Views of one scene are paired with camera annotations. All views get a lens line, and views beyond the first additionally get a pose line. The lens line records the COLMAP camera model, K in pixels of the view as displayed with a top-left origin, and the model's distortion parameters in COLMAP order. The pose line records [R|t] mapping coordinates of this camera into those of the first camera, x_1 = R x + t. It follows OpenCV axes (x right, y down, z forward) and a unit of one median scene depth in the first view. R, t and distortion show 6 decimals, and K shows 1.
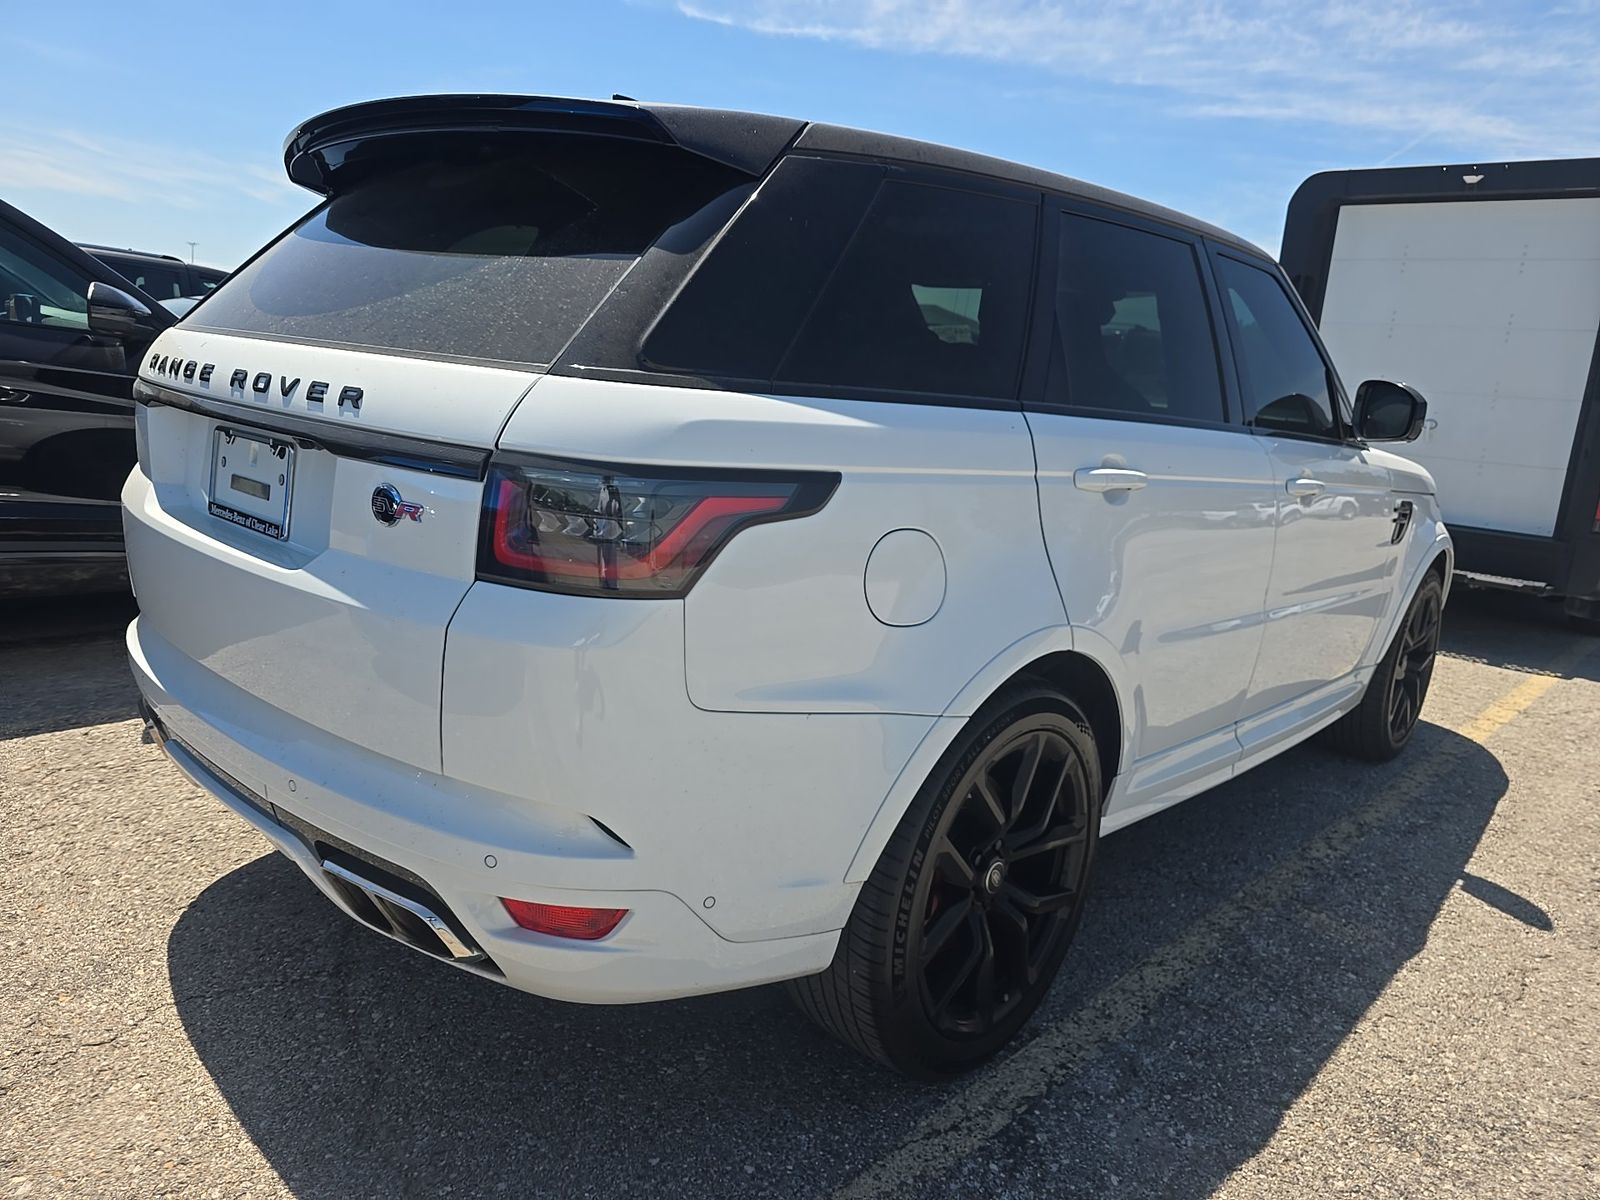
lens RADIAL K [[1100.3, 0, 800.0], [0, 1100.3, 600.0], [0, 0, 1]] dist [0.006829, 0.001301]
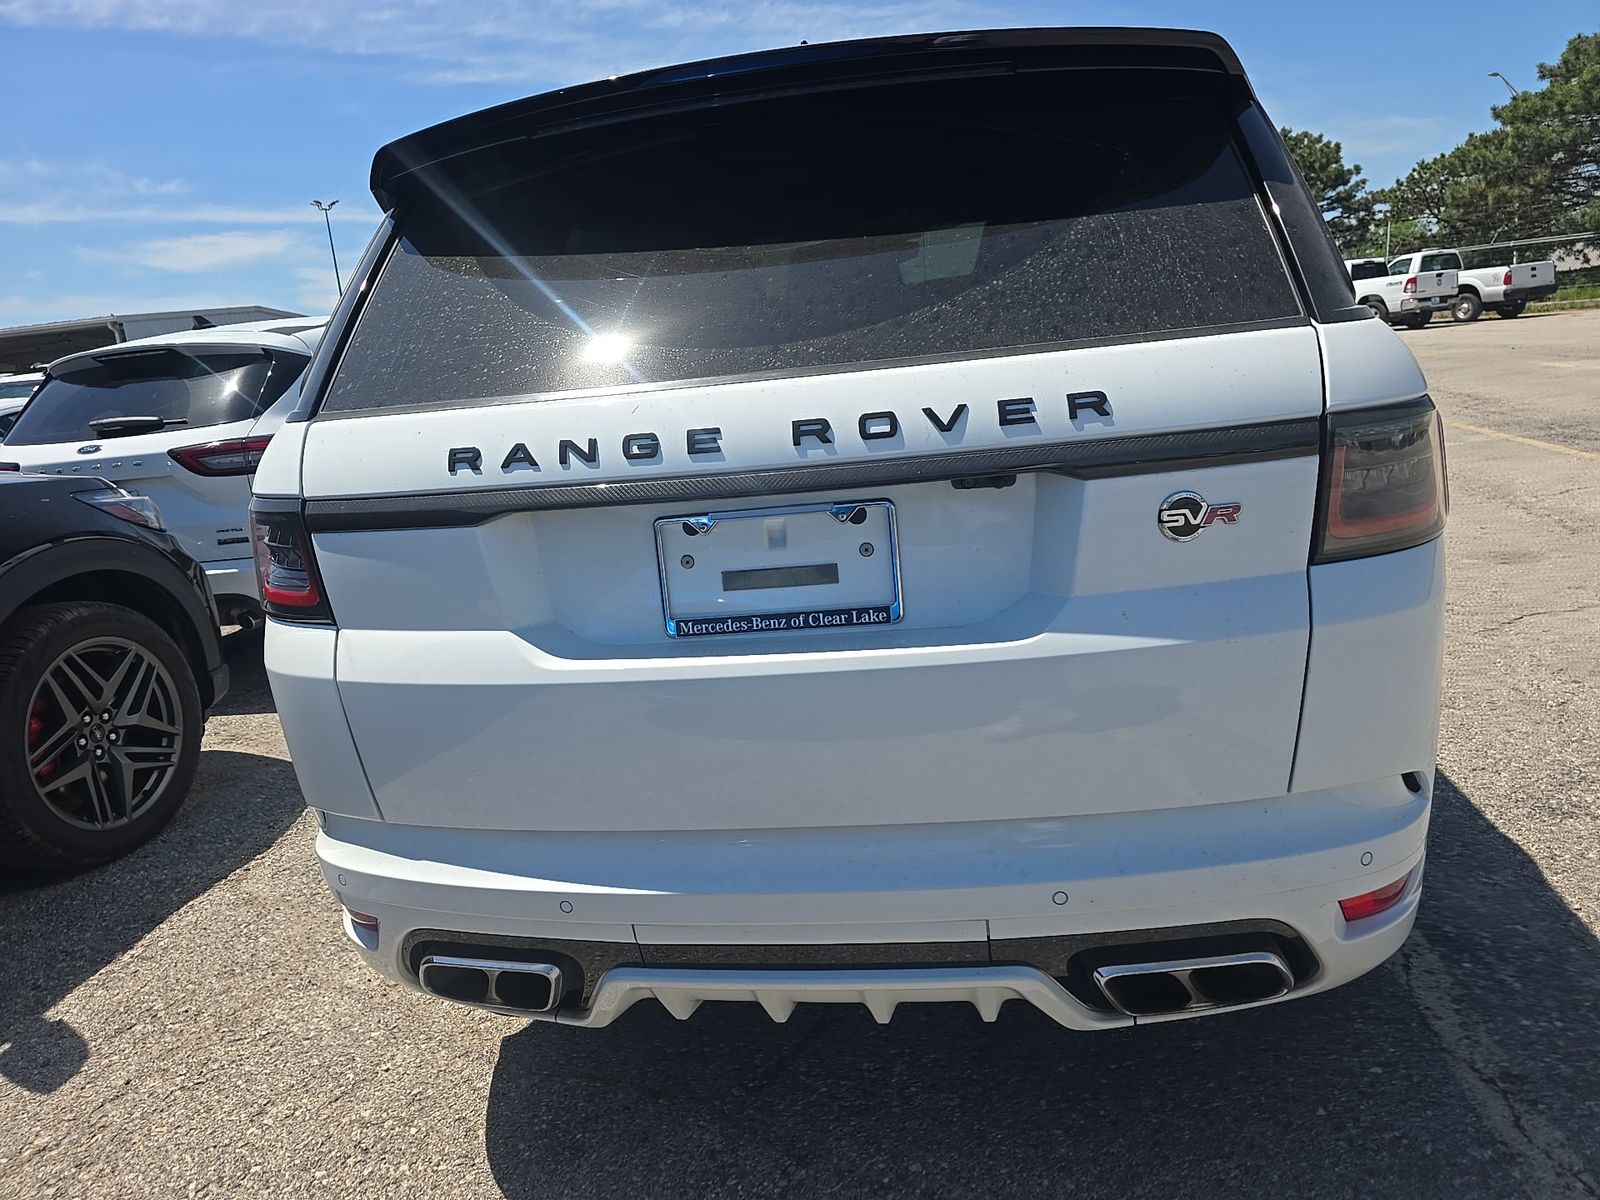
lens RADIAL K [[1086.7, 0, 800.0], [0, 1086.7, 600.0], [0, 0, 1]] dist [0.042298, -0.003134]
pose [[0.814161, -0.297706, 0.498511, -0.881320], [0.285374, 0.952868, 0.102976, -0.163972], [-0.505672, 0.058424, 0.860745, 0.365286]]
